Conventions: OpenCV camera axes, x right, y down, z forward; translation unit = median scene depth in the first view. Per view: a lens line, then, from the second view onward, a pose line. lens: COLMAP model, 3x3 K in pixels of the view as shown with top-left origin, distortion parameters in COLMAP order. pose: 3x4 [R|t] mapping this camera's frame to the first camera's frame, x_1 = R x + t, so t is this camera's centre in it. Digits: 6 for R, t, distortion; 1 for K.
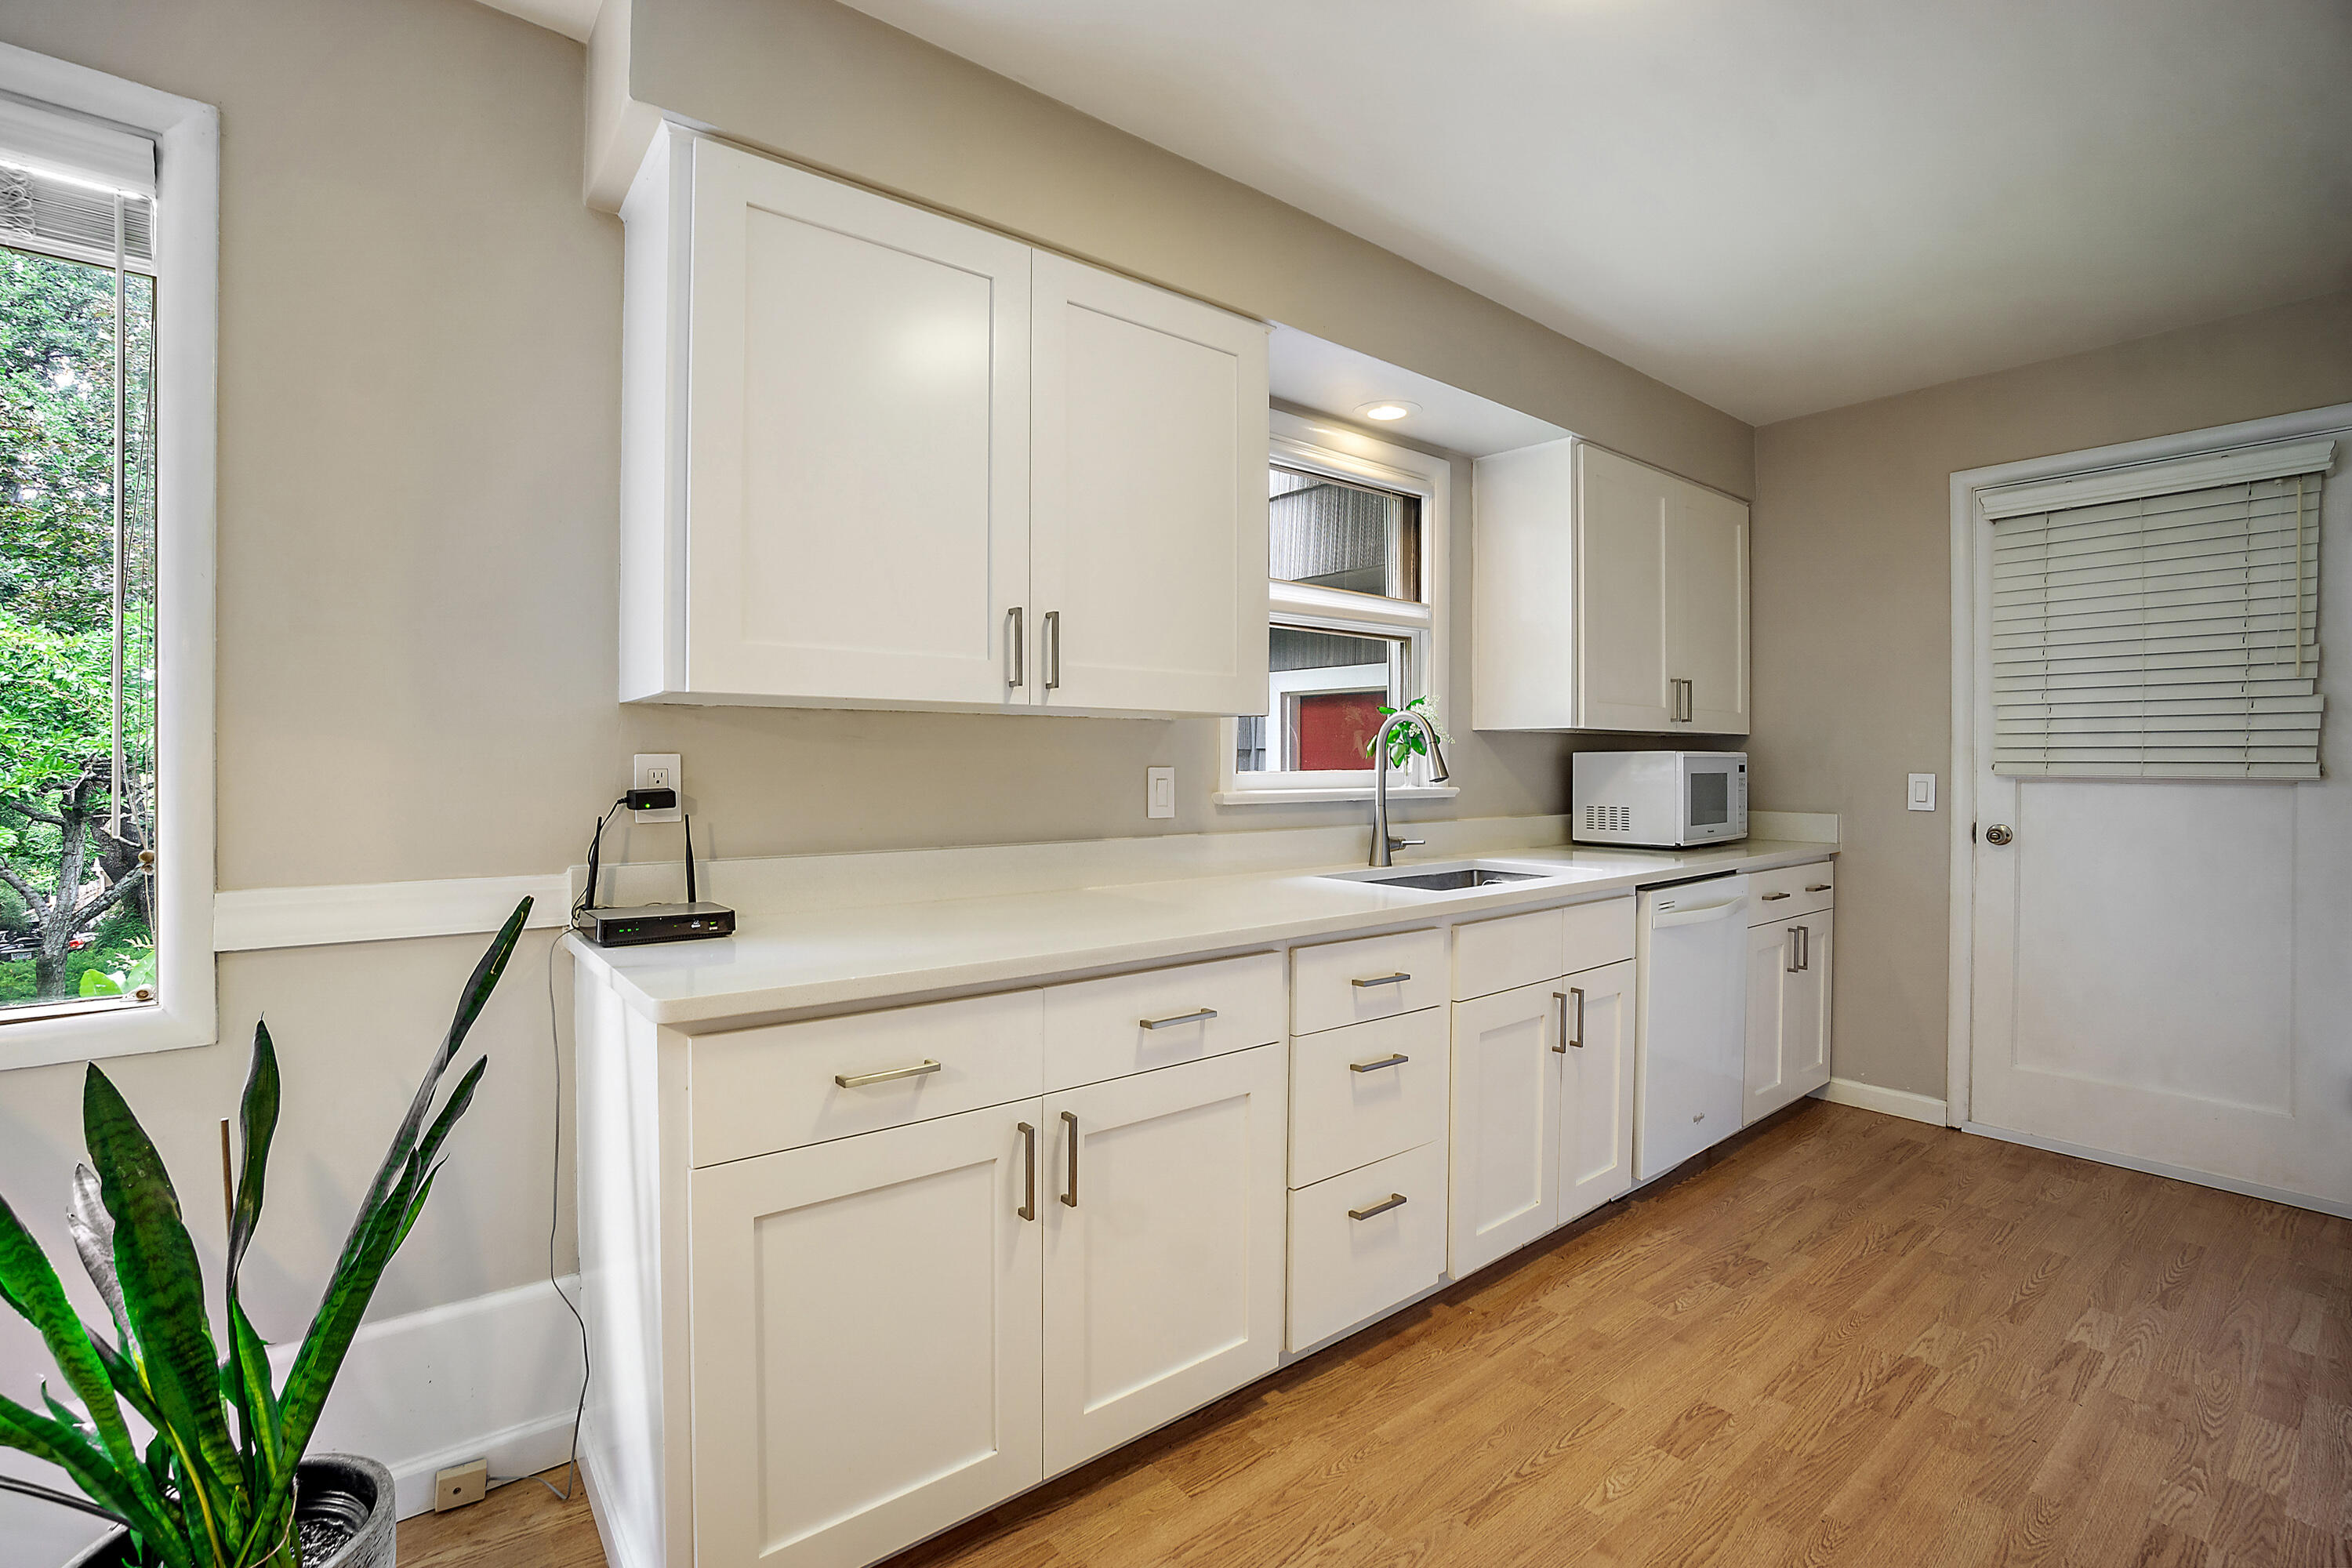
lens RADIAL K [[1032.4, 0, 1137.6], [0, 1032.4, 770.8], [0, 0, 1]] dist [-0.042215, 0.010306]
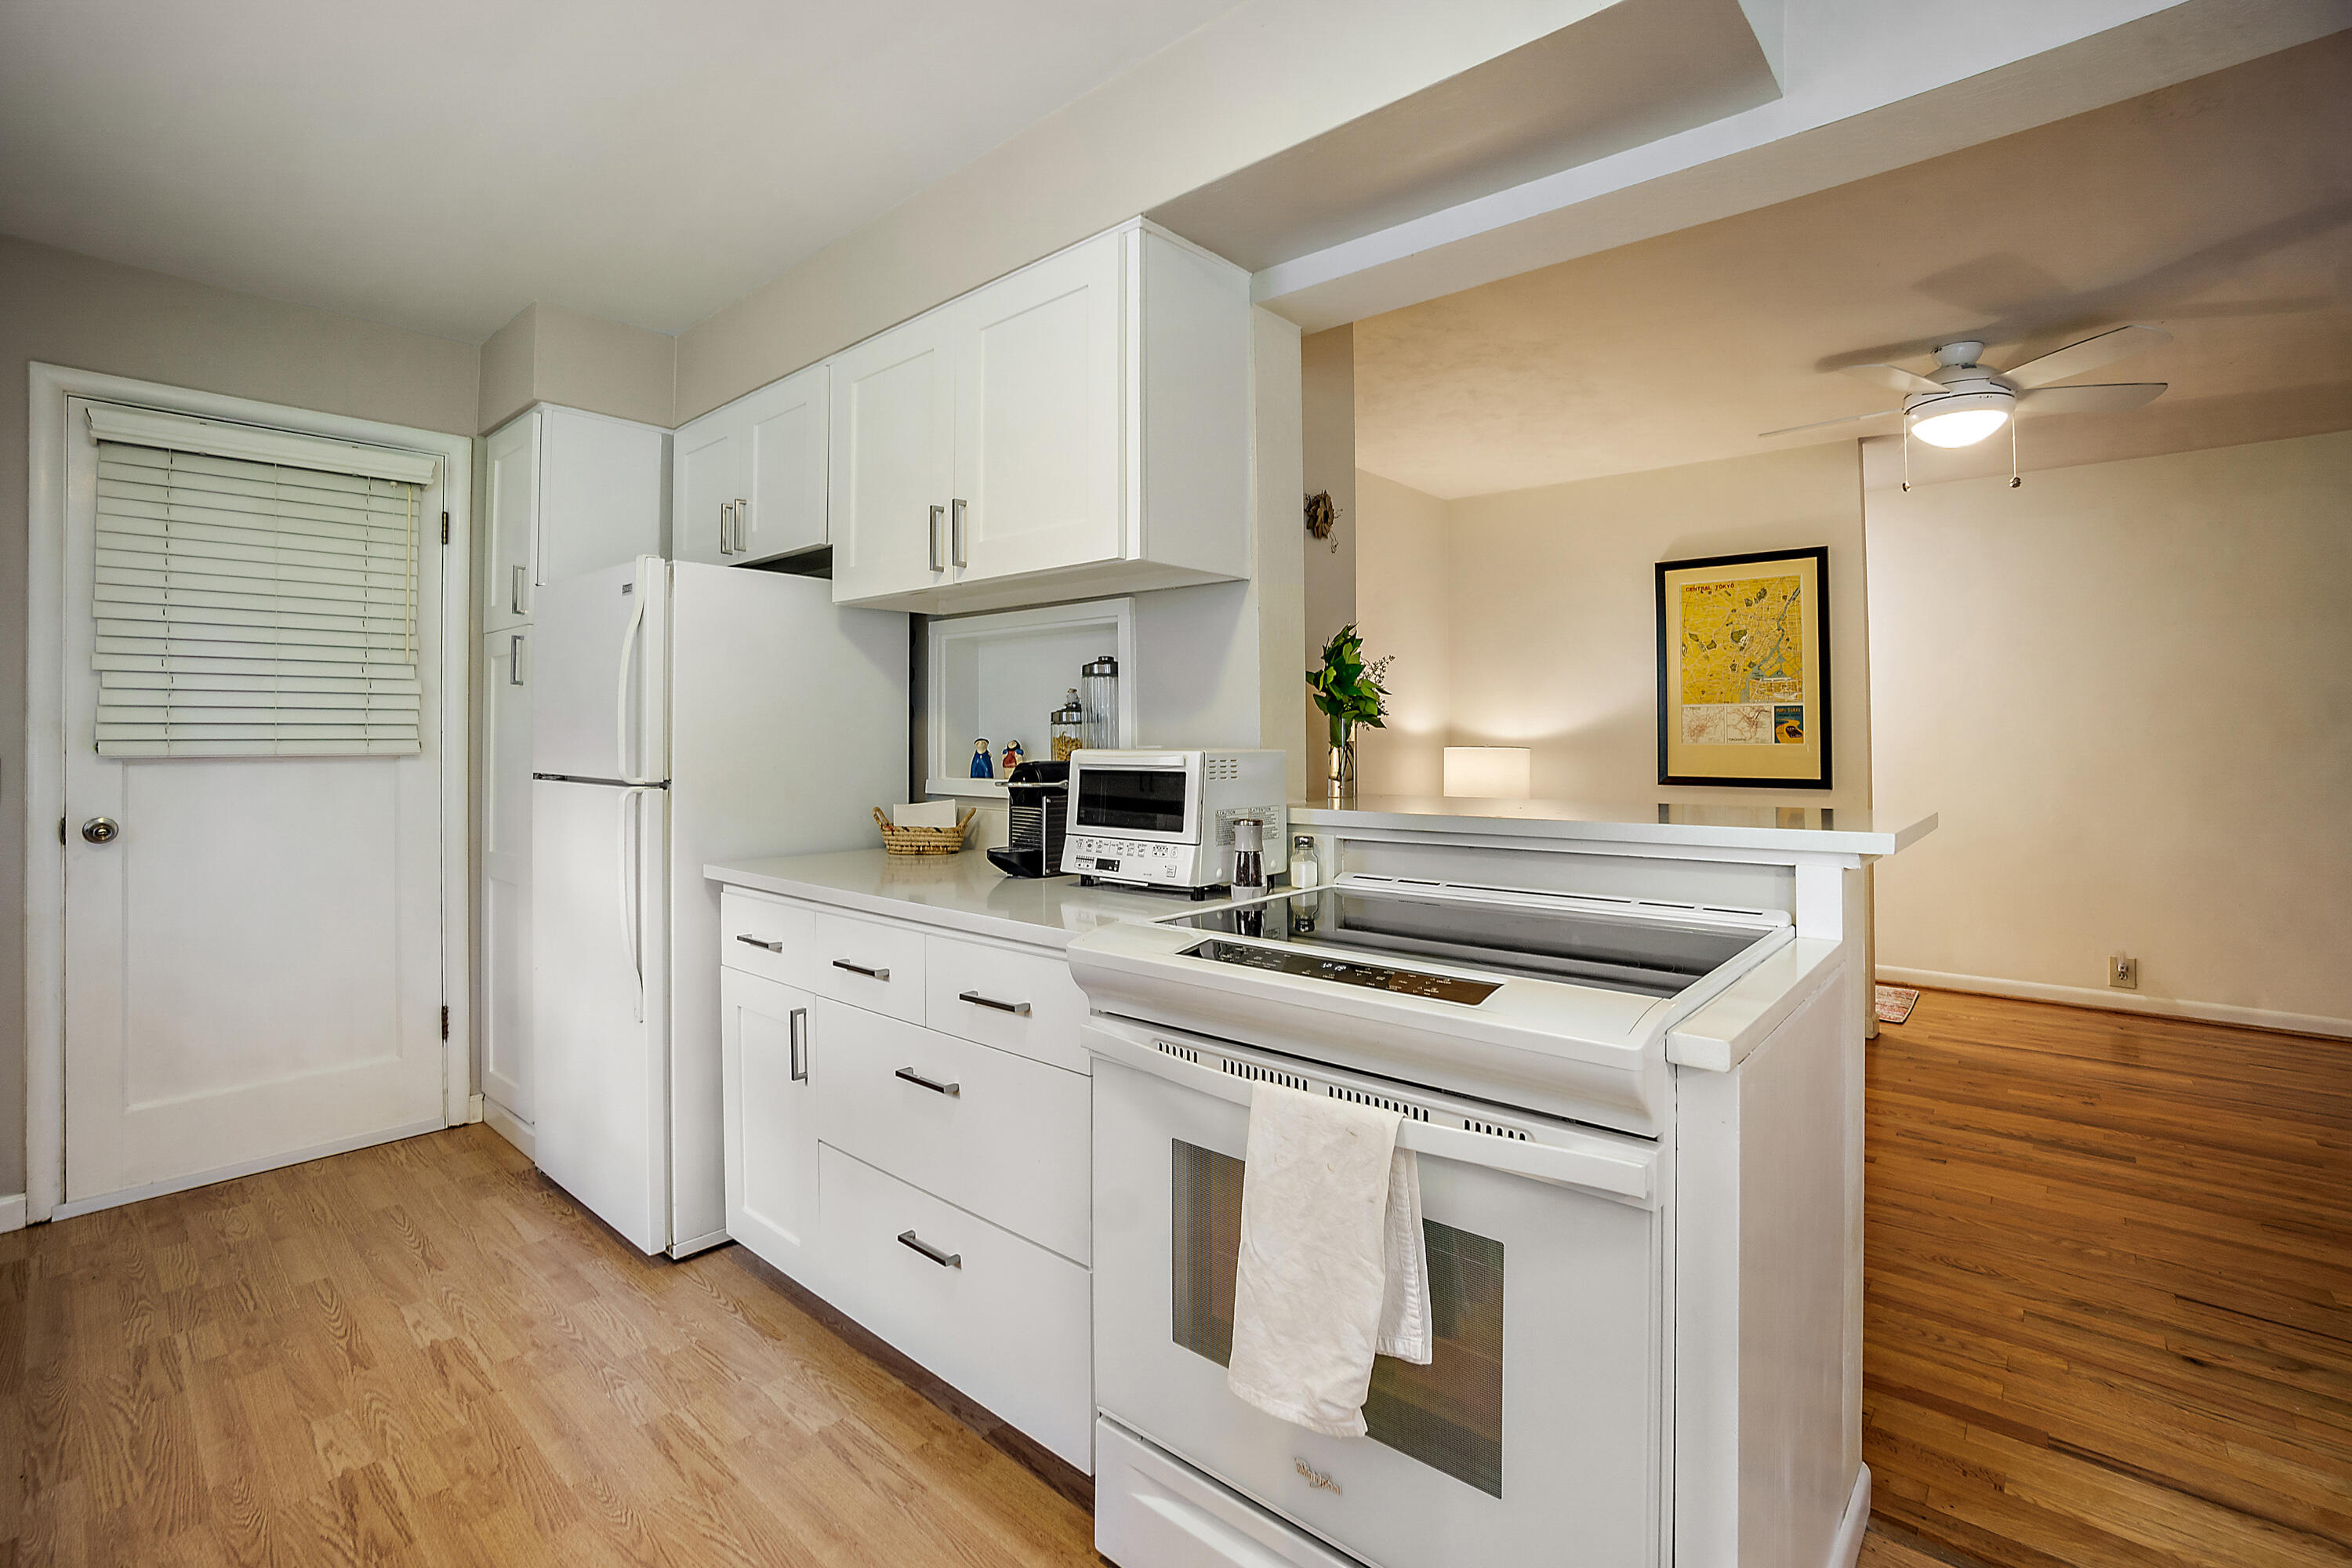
lens RADIAL K [[1032.4, 0, 1185.3], [0, 1032.4, 723.3], [0, 0, 1]] dist [-0.042215, 0.010306]
pose [[-0.192430, 0.009407, 0.981266, -0.111366], [0.013838, 0.999881, -0.006872, -0.005676], [-0.981213, 0.012256, -0.192537, 0.346373]]
